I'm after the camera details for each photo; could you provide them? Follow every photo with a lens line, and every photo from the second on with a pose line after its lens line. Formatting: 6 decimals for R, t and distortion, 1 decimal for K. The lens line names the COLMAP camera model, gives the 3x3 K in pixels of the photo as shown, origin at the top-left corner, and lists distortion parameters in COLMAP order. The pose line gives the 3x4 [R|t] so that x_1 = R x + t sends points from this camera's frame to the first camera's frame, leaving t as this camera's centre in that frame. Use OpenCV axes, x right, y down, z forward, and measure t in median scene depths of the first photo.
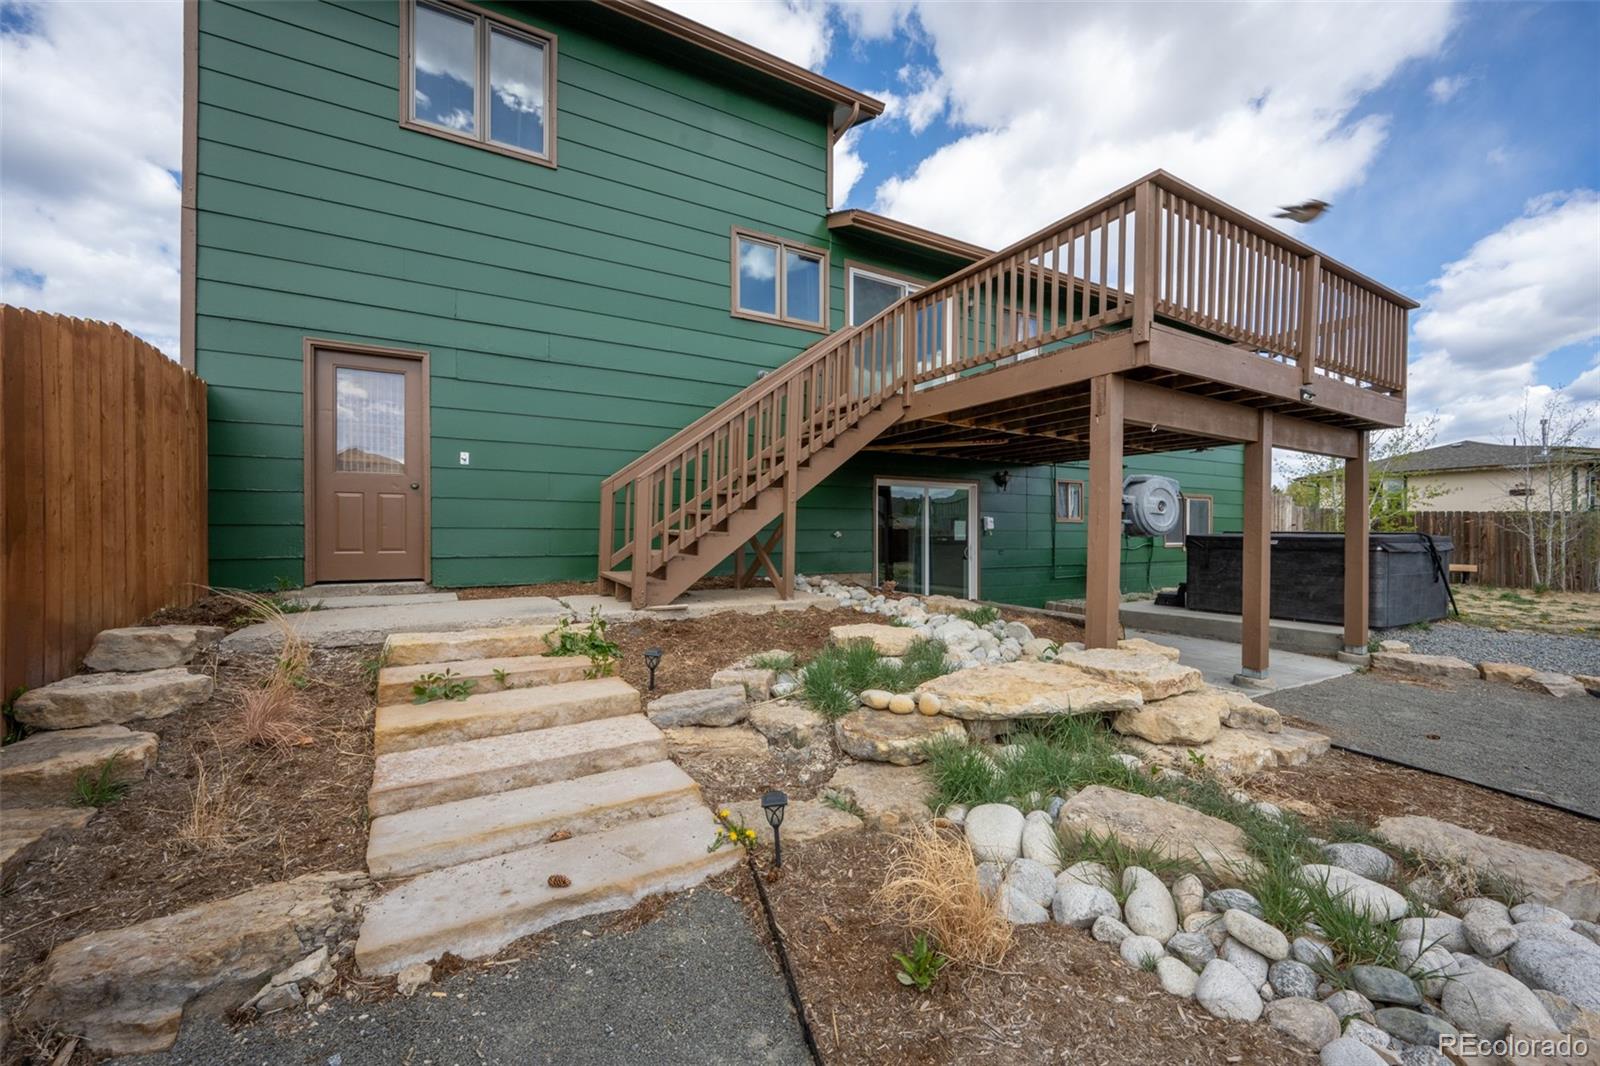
lens RADIAL K [[616.3, 0, 800.0], [0, 616.3, 533.0], [0, 0, 1]] dist [0.000592, 0.000104]
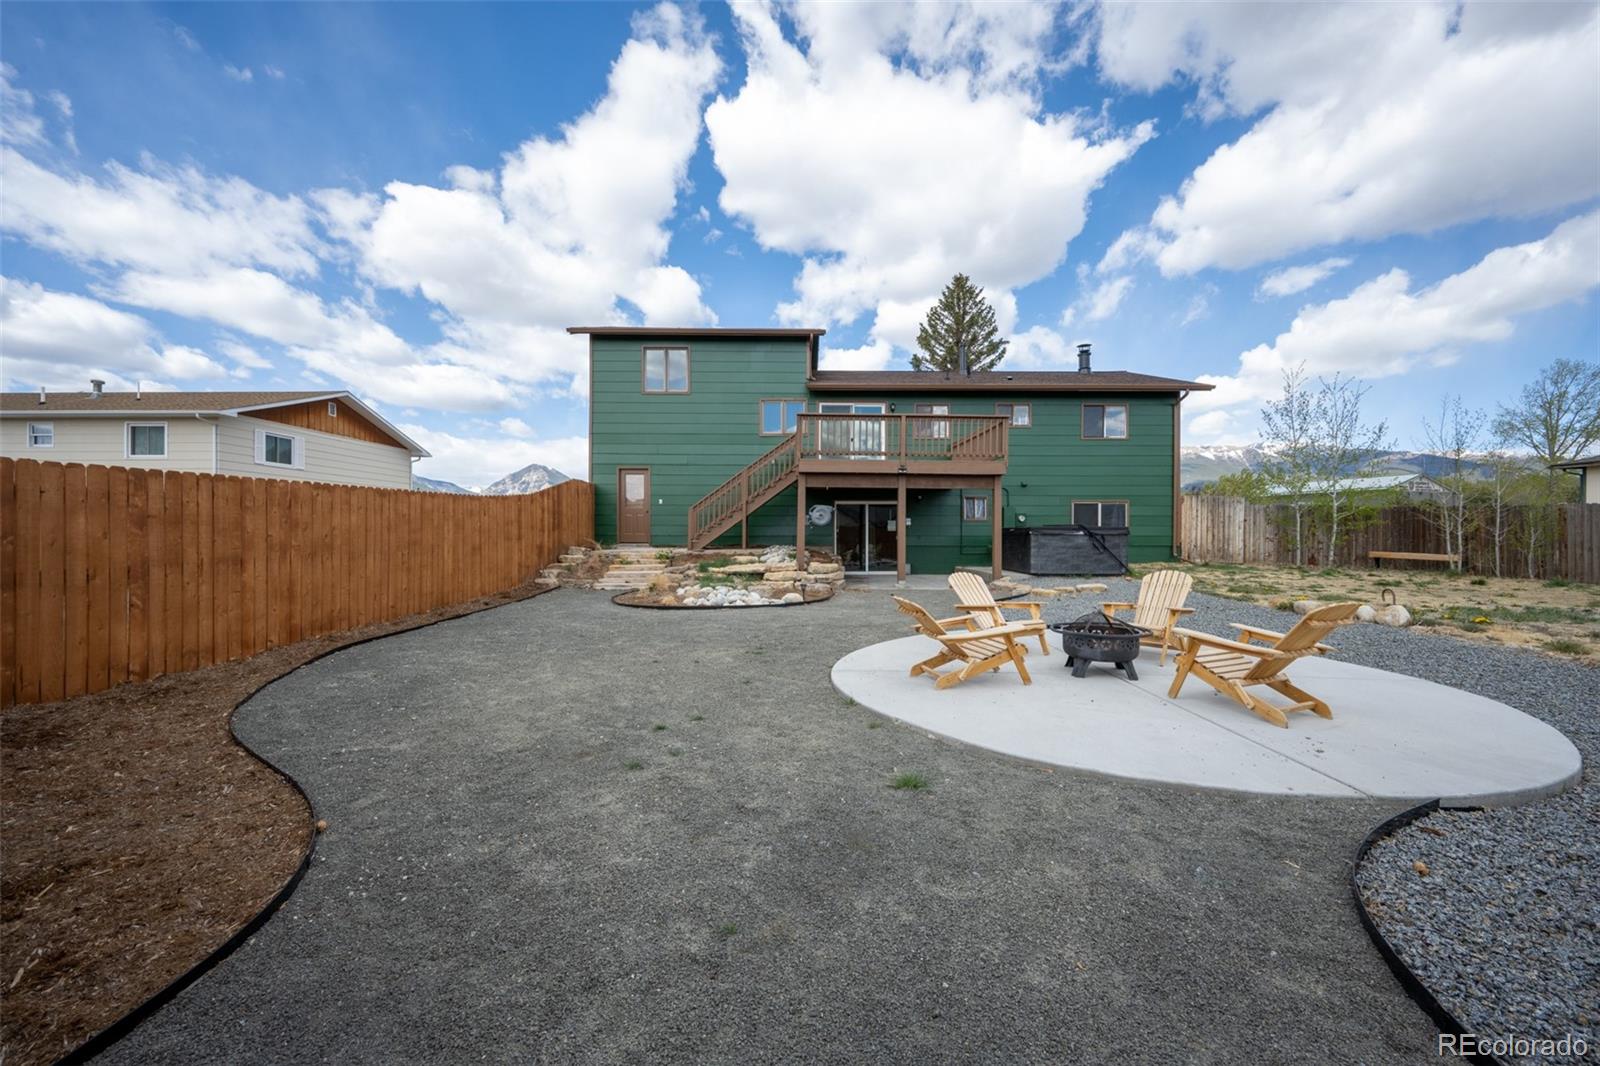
lens RADIAL K [[616.3, 0, 800.0], [0, 616.3, 533.0], [0, 0, 1]] dist [0.000592, 0.000104]
pose [[0.868260, -0.002482, -0.496104, 1.588517], [0.001036, 0.999994, -0.003191, 0.038625], [0.496109, 0.002257, 0.868257, -1.292715]]
